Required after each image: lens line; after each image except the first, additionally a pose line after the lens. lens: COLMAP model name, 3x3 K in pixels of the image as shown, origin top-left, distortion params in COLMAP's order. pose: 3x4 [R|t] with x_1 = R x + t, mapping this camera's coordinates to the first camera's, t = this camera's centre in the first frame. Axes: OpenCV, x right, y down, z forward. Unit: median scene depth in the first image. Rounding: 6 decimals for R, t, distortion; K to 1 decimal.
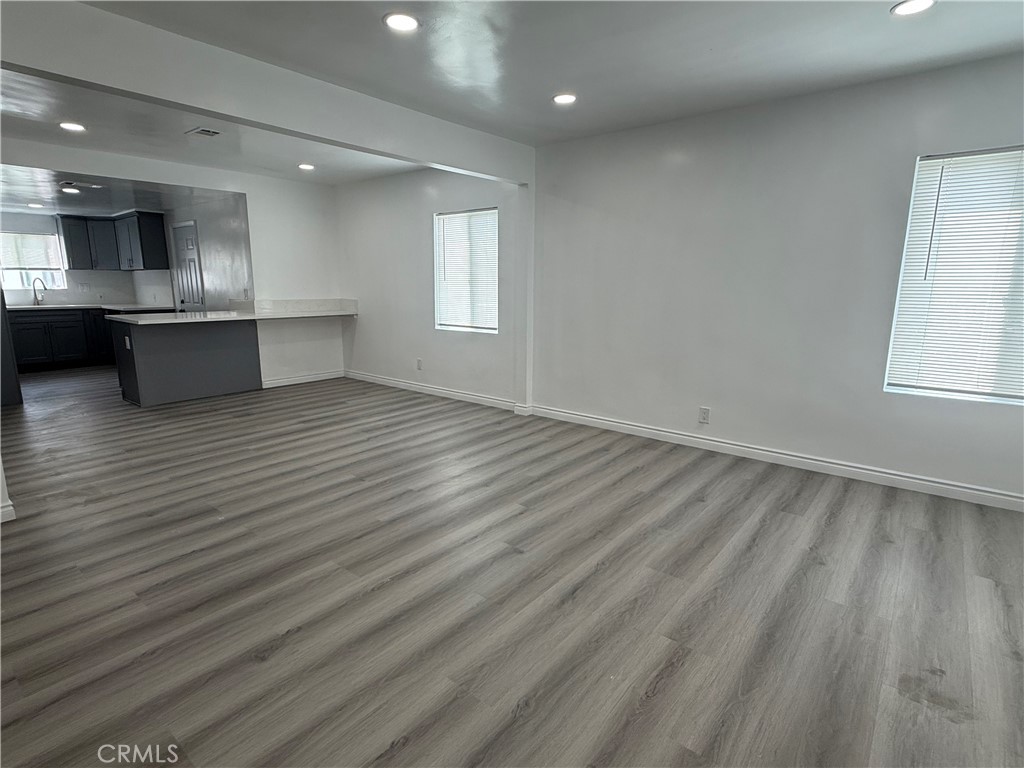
lens RADIAL K [[527.1, 0, 511.3], [0, 527.1, 383.6], [0, 0, 1]] dist [-0.001526, -0.000252]
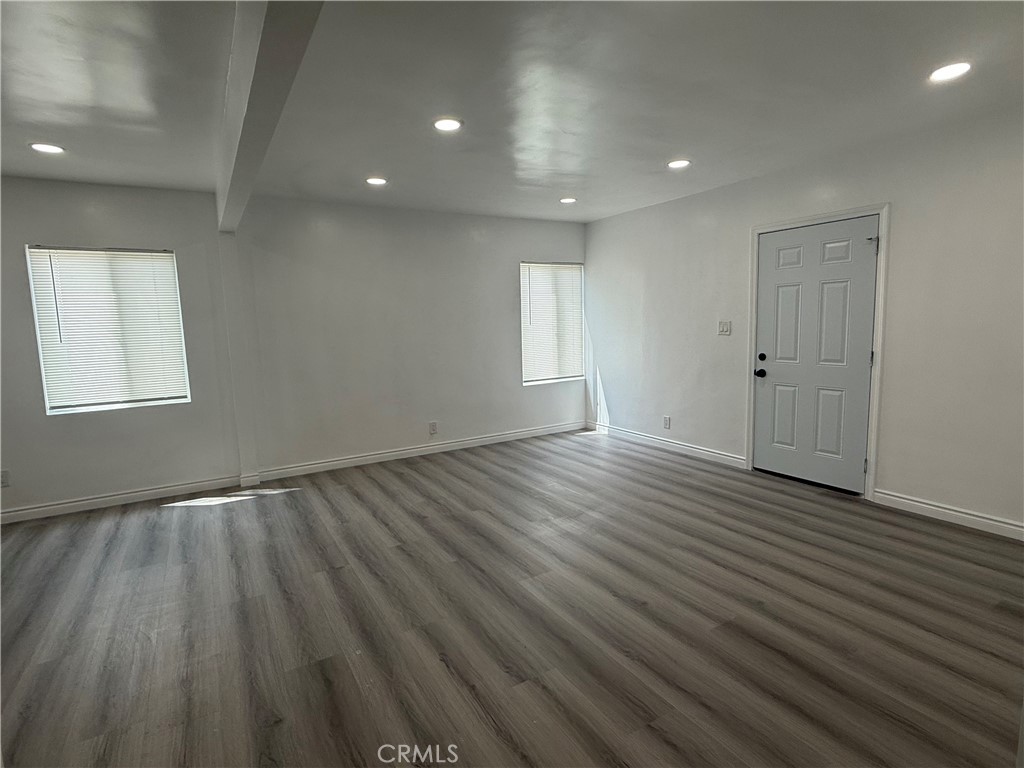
lens RADIAL K [[525.8, 0, 512.6], [0, 525.8, 384.9], [0, 0, 1]] dist [-0.001354, -0.000037]
pose [[0.343656, -0.132189, 0.929745, -0.651963], [0.207877, 0.976191, 0.061957, -0.071978], [-0.915799, 0.171981, 0.362953, 0.258260]]
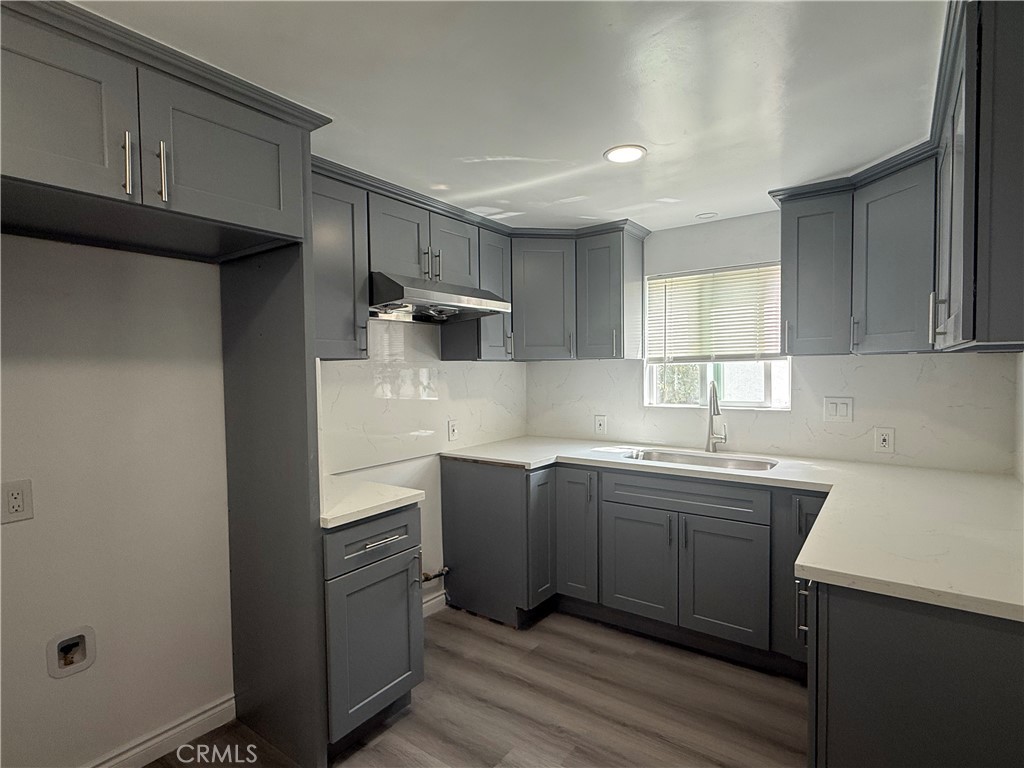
lens RADIAL K [[525.8, 0, 512.6], [0, 525.8, 384.9], [0, 0, 1]] dist [-0.001354, -0.000037]
pose [[0.057273, 0.027921, -0.997968, -0.822051], [-0.175982, 0.984239, 0.017437, -0.275325], [0.982726, 0.174626, 0.061283, 1.282779]]
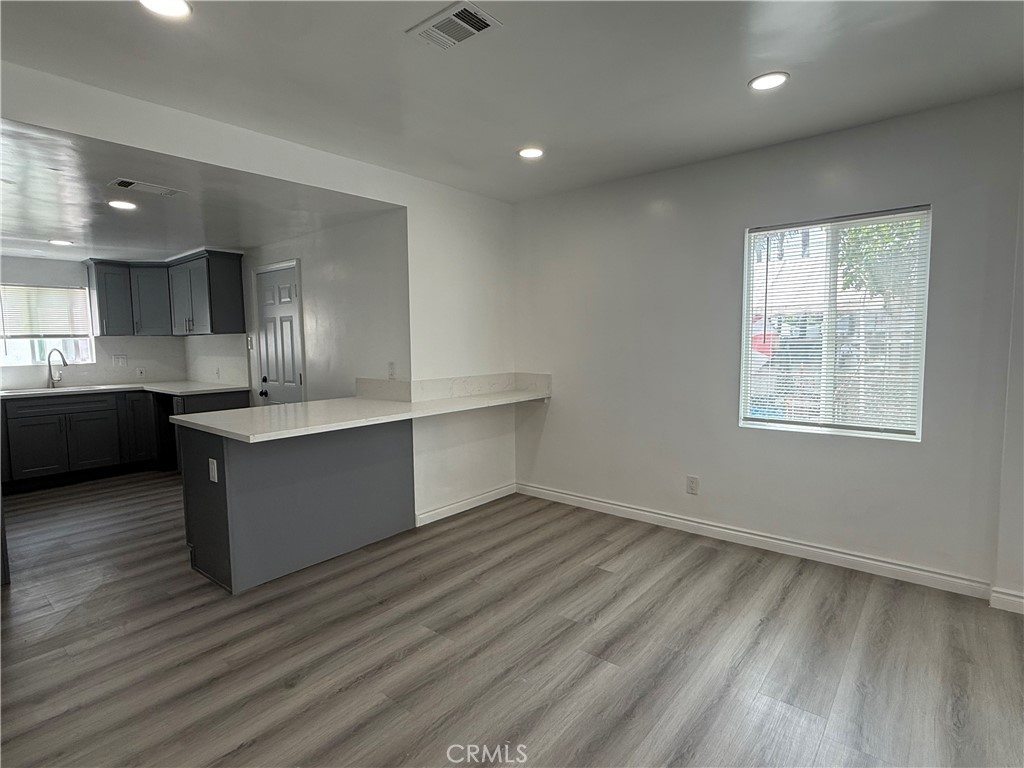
lens RADIAL K [[524.1, 0, 509.3], [0, 524.1, 384.2], [0, 0, 1]] dist [-0.001616, 0.001569]
pose [[0.999763, -0.017104, -0.013439, -0.453597], [0.015572, 0.994156, -0.106820, -0.110105], [0.015188, 0.106585, 0.994188, 0.506167]]
